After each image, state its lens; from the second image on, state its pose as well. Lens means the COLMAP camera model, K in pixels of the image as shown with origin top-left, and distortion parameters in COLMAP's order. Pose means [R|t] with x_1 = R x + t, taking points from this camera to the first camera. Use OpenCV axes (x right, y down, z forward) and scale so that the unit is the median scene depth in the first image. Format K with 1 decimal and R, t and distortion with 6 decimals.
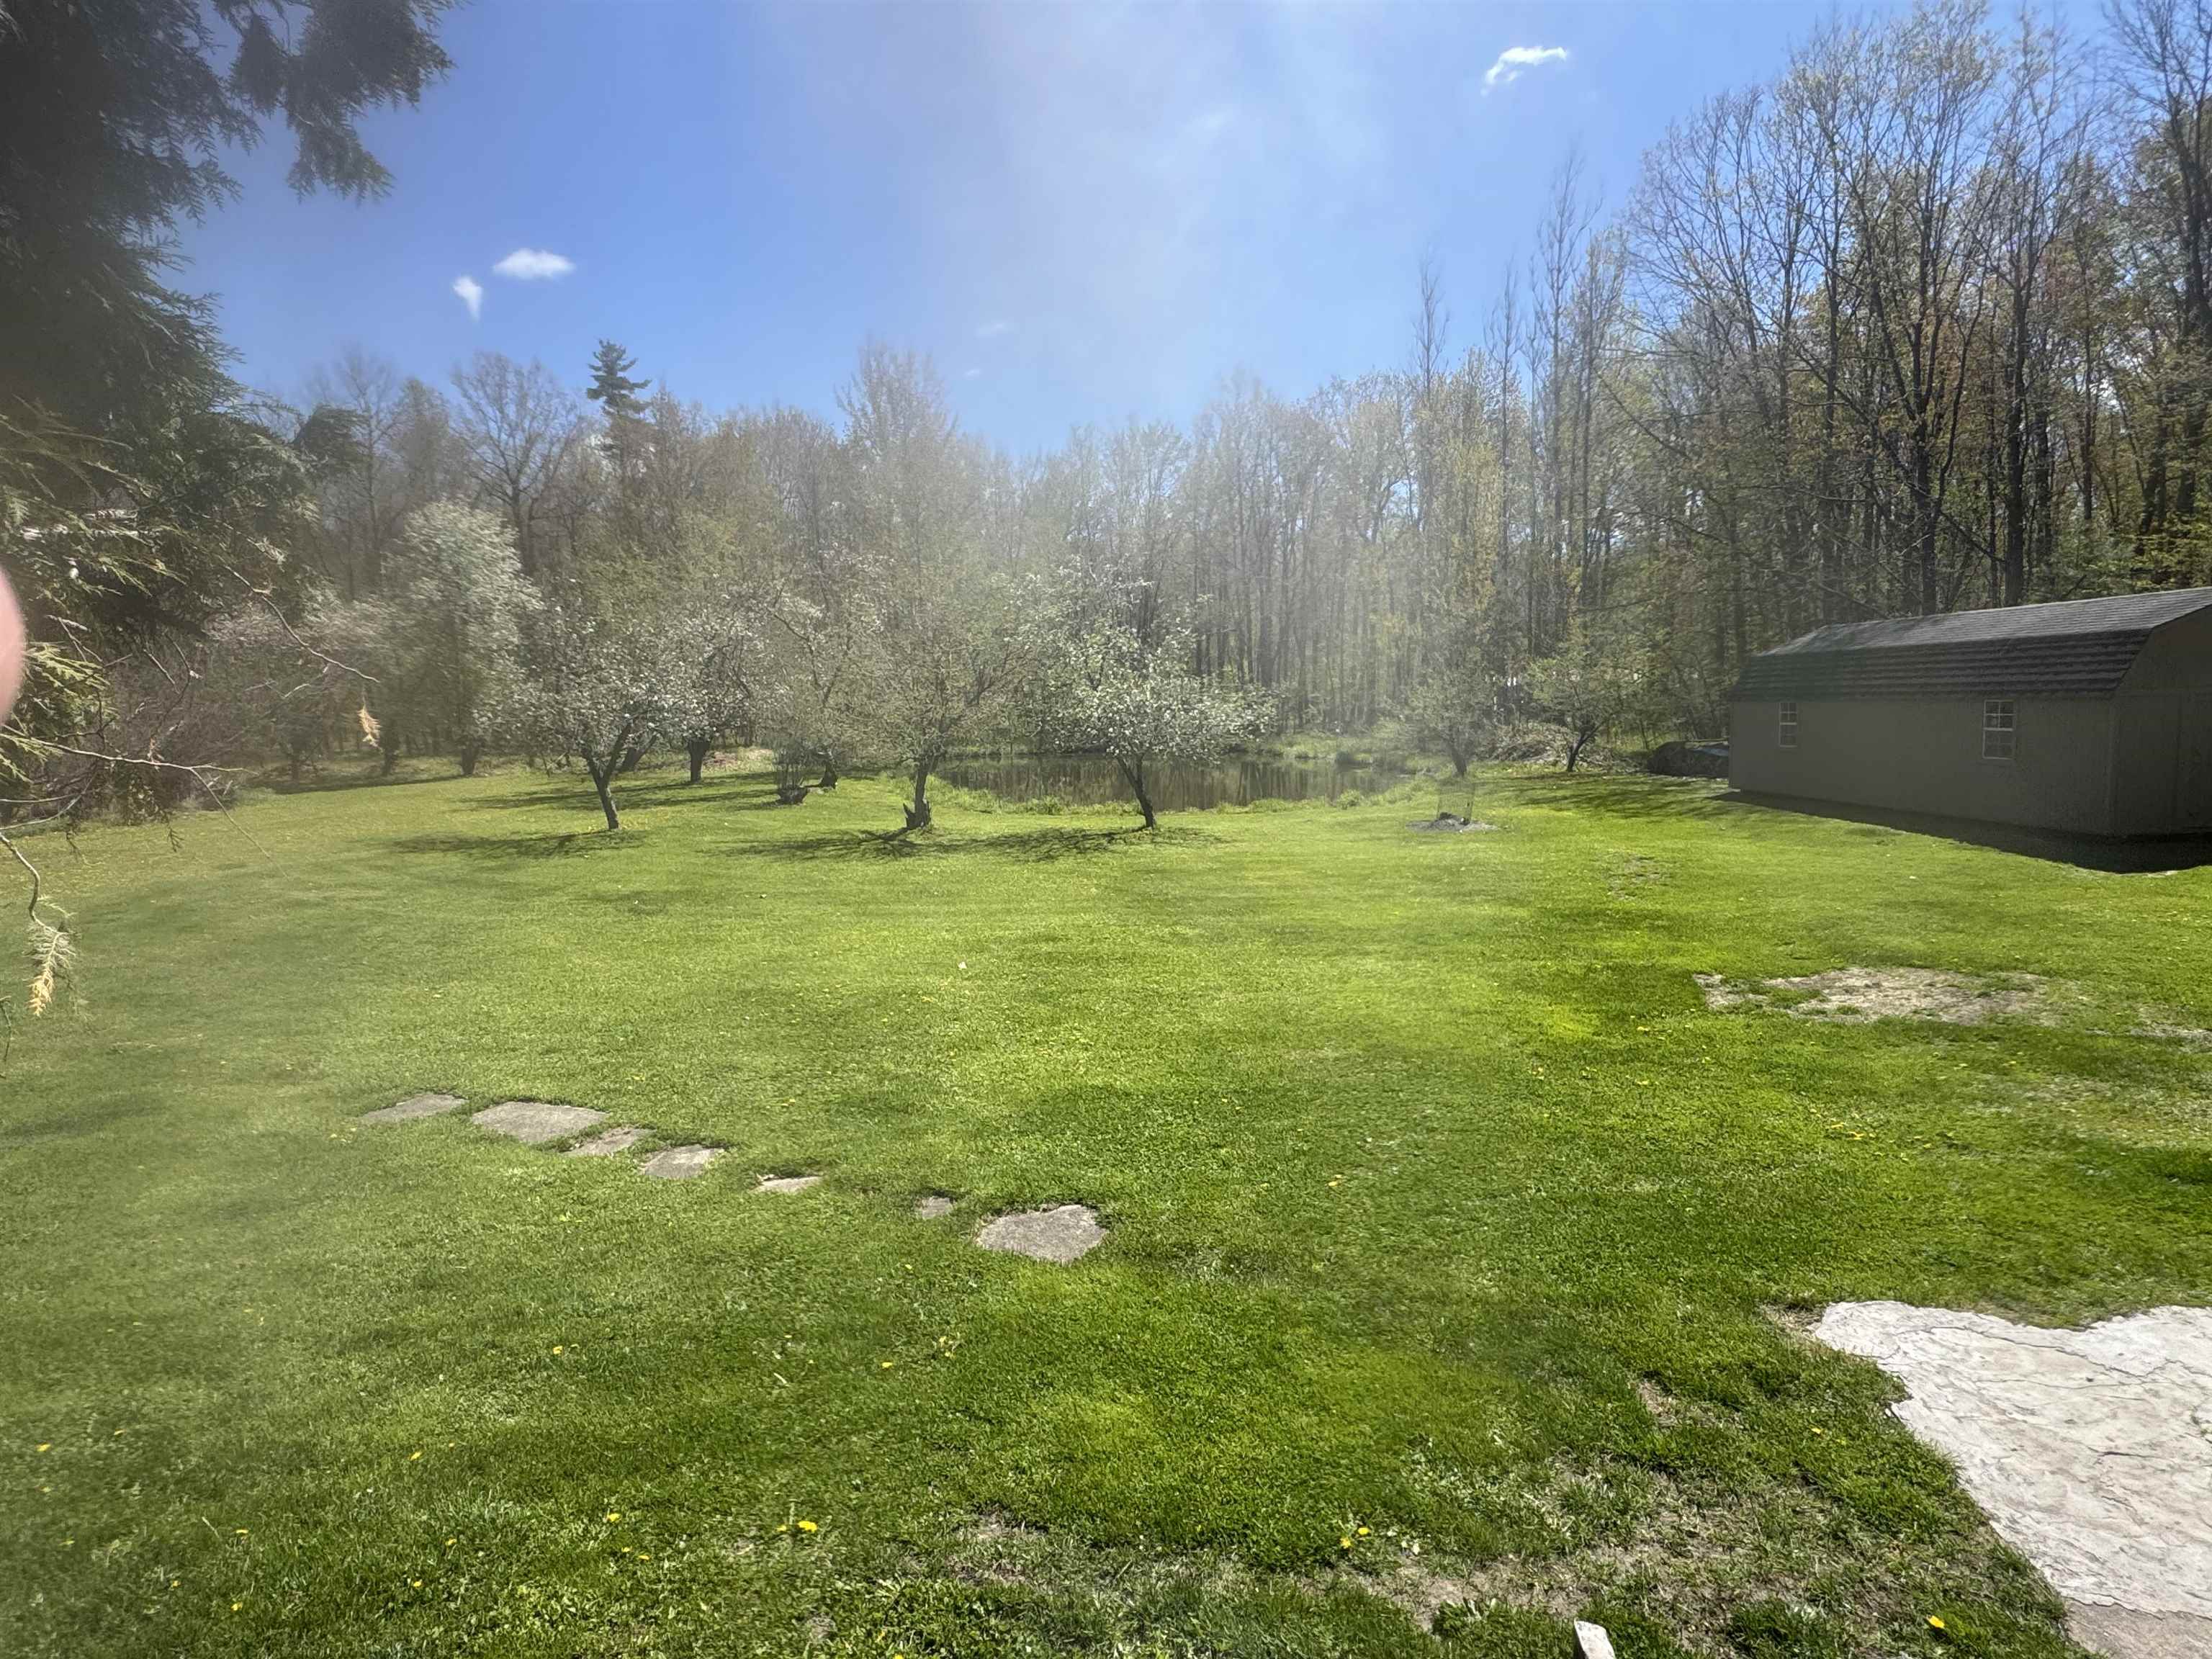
lens RADIAL K [[1209.1, 0, 1110.2], [0, 1209.1, 829.8], [0, 0, 1]] dist [-0.001337, -0.000091]
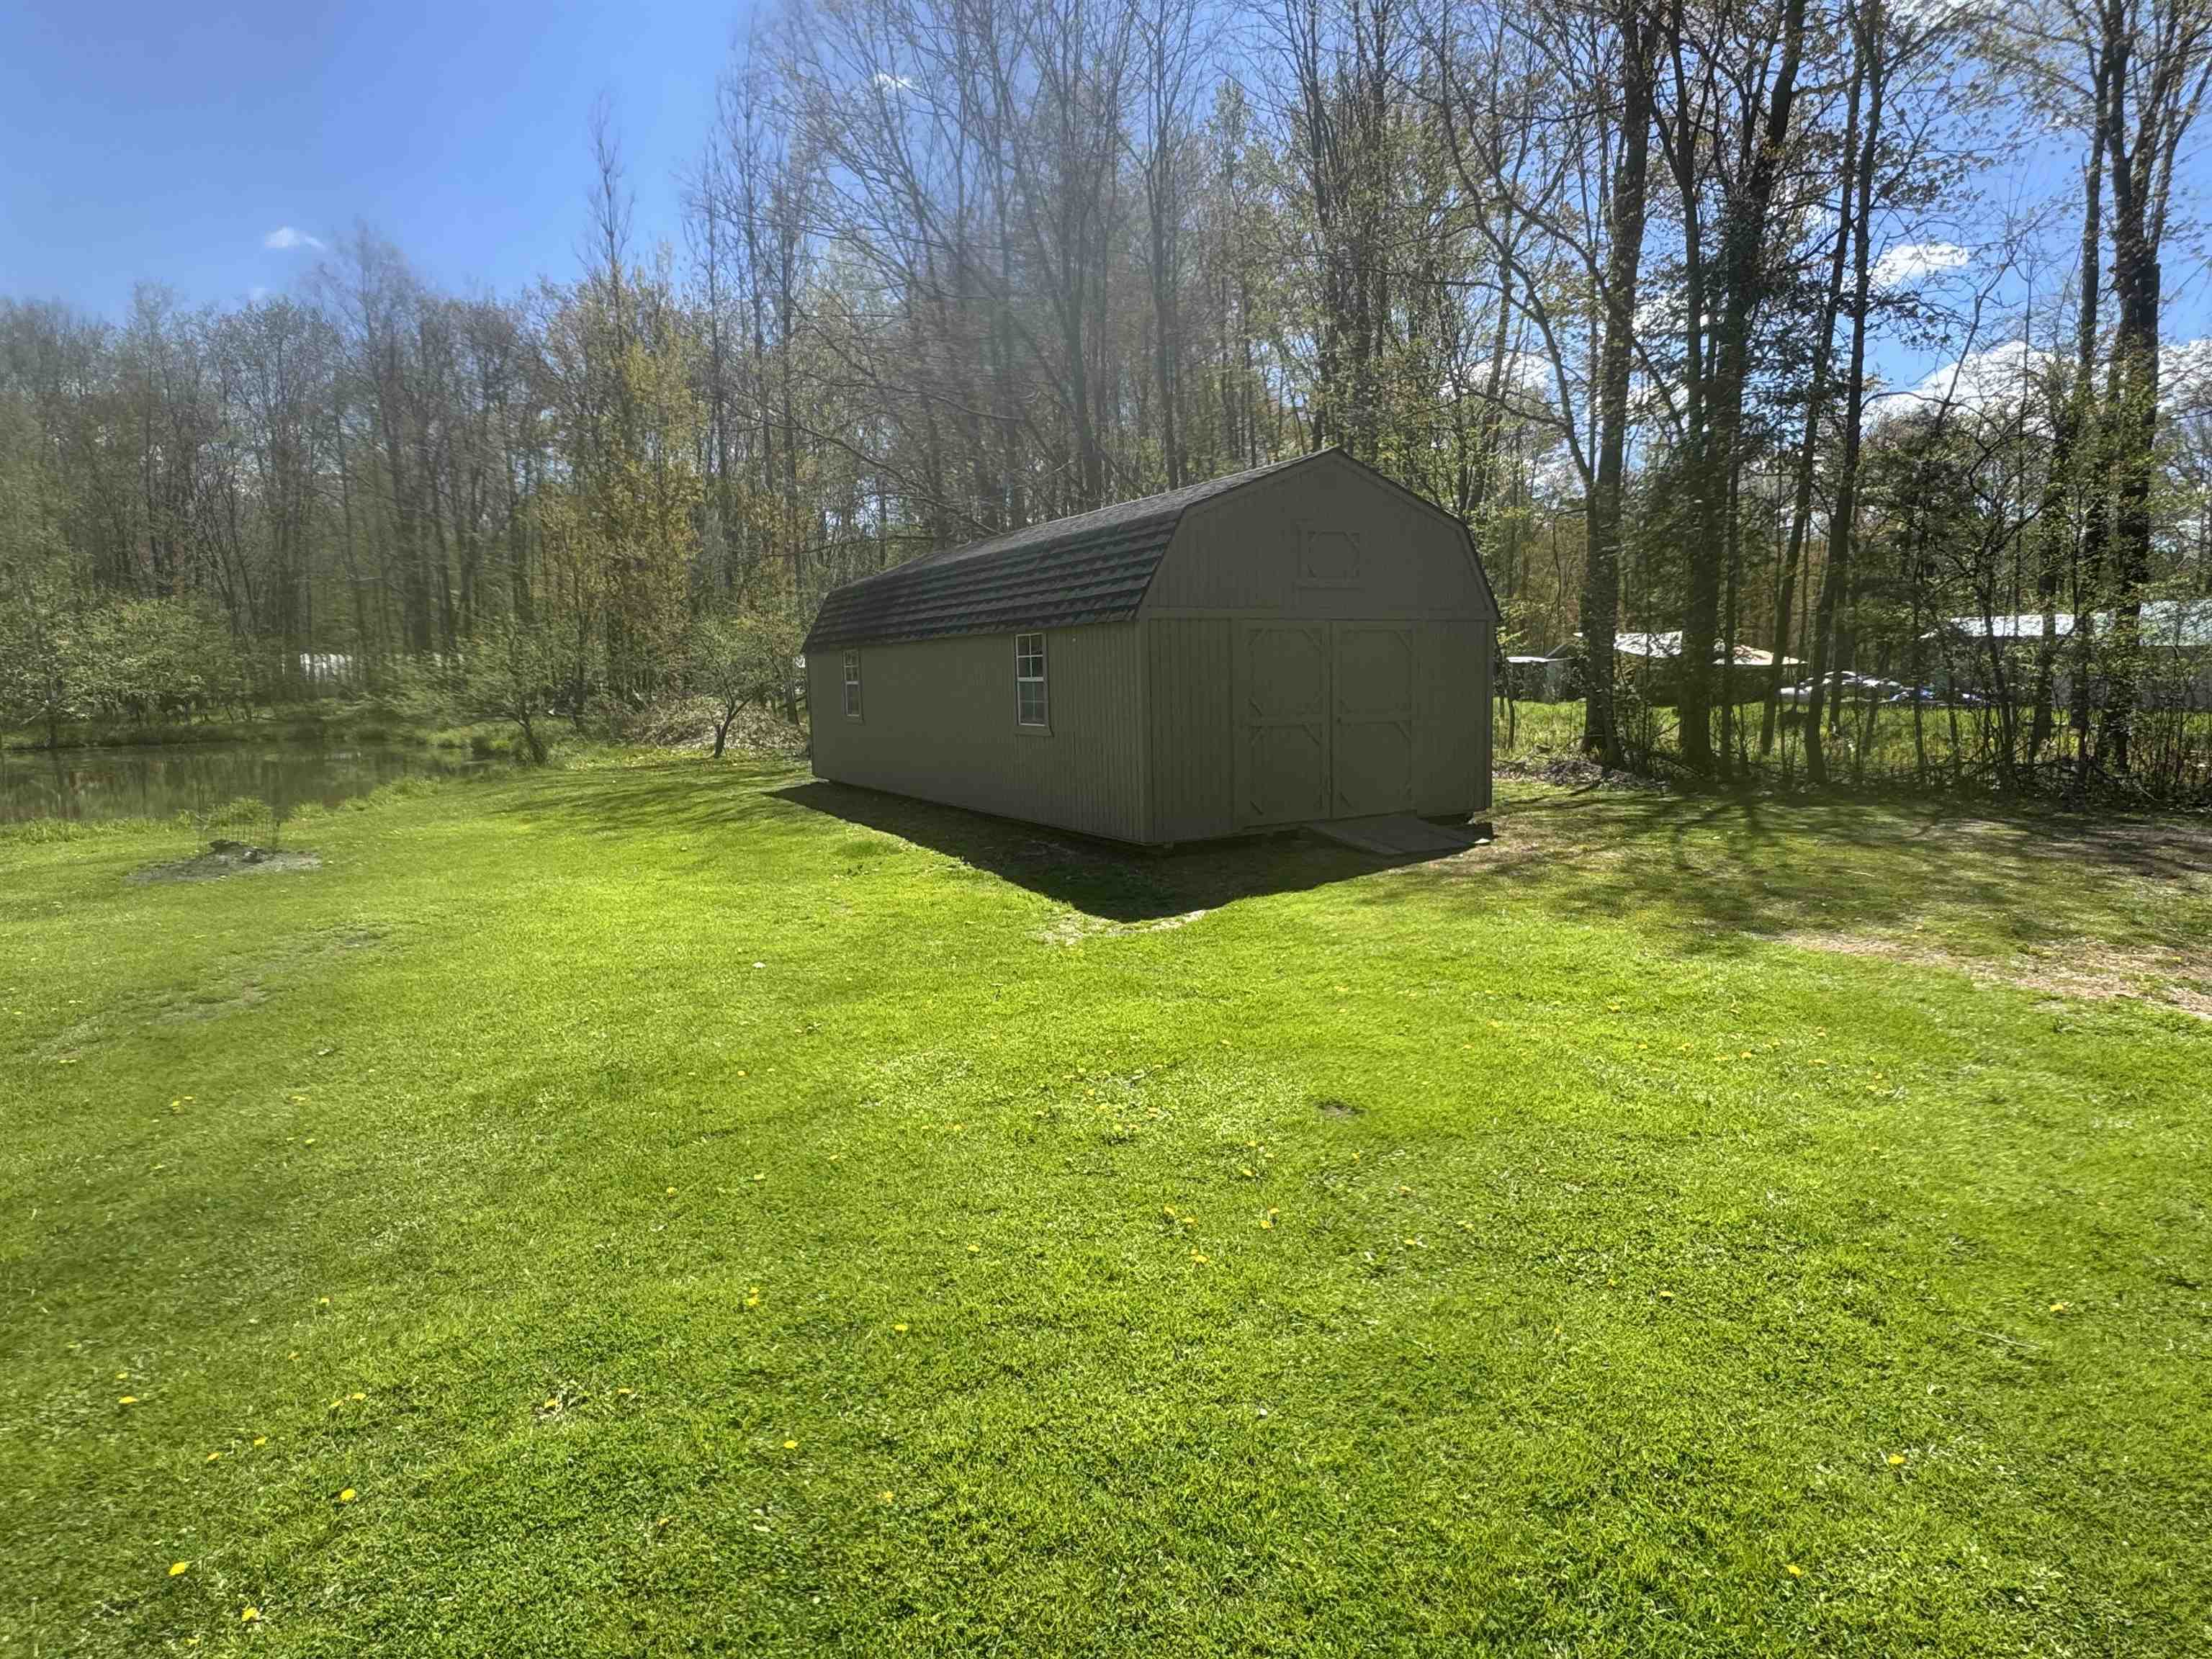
lens RADIAL K [[1209.1, 0, 1106.5], [0, 1209.1, 832.0], [0, 0, 1]] dist [-0.001337, -0.000091]
pose [[0.879889, -0.051911, 0.472336, 0.771319], [0.046167, 0.998651, 0.023752, -0.026543], [-0.472932, 0.000908, 0.881098, 0.692541]]
